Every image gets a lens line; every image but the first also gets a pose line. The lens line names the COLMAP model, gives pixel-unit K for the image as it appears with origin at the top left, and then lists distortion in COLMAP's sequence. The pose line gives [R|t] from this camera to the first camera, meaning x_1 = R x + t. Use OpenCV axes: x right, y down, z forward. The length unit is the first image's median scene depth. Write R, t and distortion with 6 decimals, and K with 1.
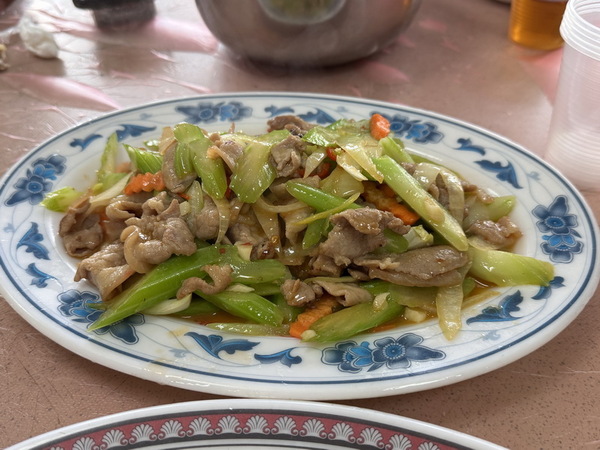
lens RADIAL K [[594.9, 0, 300.6], [0, 594.9, 225.0], [0, 0, 1]] dist [0.043978, 0.000000]
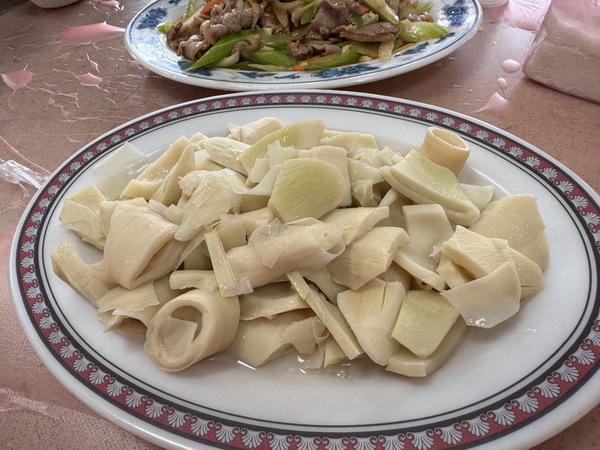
lens RADIAL K [[383.1, 0, 280.4], [0, 383.1, 230.7], [0, 0, 1]] dist [0.001681, -0.000835]
pose [[0.994678, -0.014190, -0.102054, 0.048805], [0.031559, 0.984825, 0.170657, 0.439901], [0.098084, -0.172969, 0.980031, -0.210190]]
